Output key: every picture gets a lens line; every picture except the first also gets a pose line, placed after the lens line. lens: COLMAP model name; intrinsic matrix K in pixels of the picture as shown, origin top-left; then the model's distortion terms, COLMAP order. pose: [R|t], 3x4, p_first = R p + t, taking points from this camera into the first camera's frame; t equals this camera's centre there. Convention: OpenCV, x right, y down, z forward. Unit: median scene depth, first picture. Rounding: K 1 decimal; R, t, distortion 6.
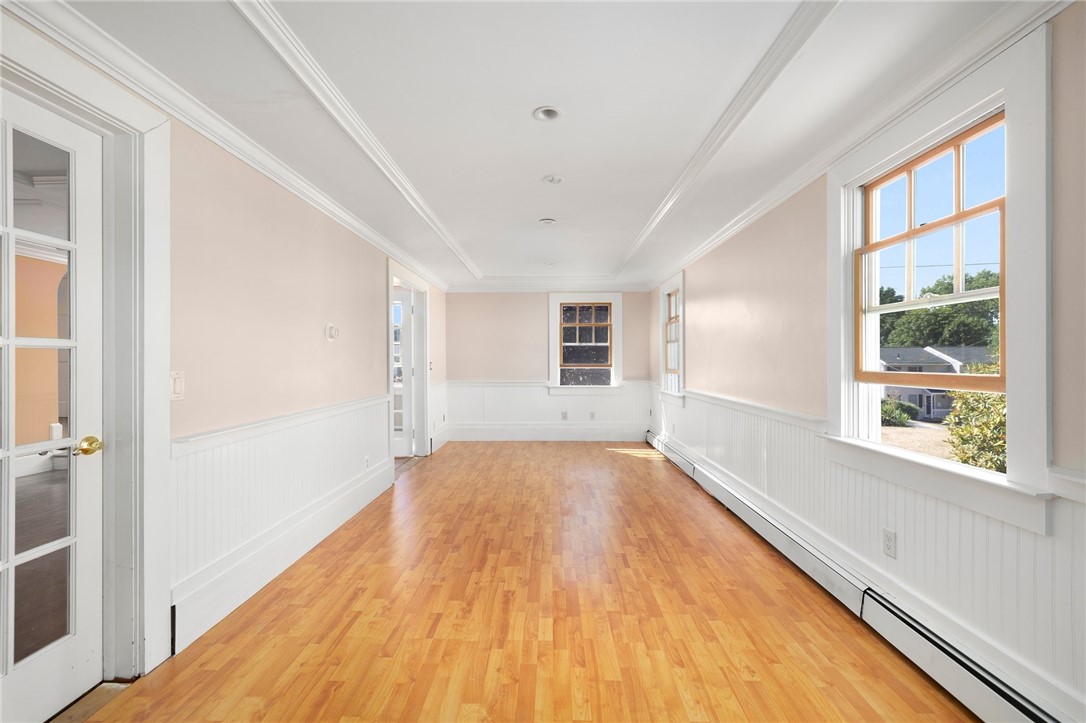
lens RADIAL K [[464.2, 0, 543.4], [0, 464.2, 359.6], [0, 0, 1]] dist [0.001990, 0.000299]
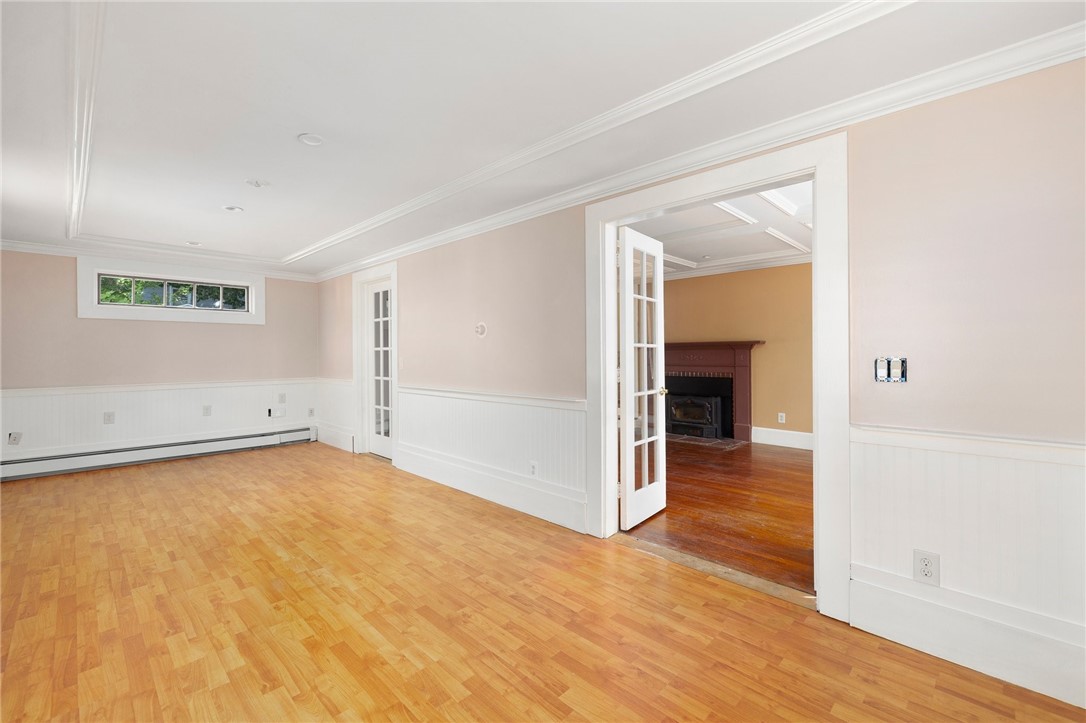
lens RADIAL K [[464.2, 0, 539.6], [0, 464.2, 356.6], [0, 0, 1]] dist [0.001990, 0.000299]
pose [[-0.693087, 0.009256, -0.720795, 0.336868], [0.005817, 0.999957, 0.007248, 0.001666], [0.720831, 0.000830, -0.693111, 2.202372]]
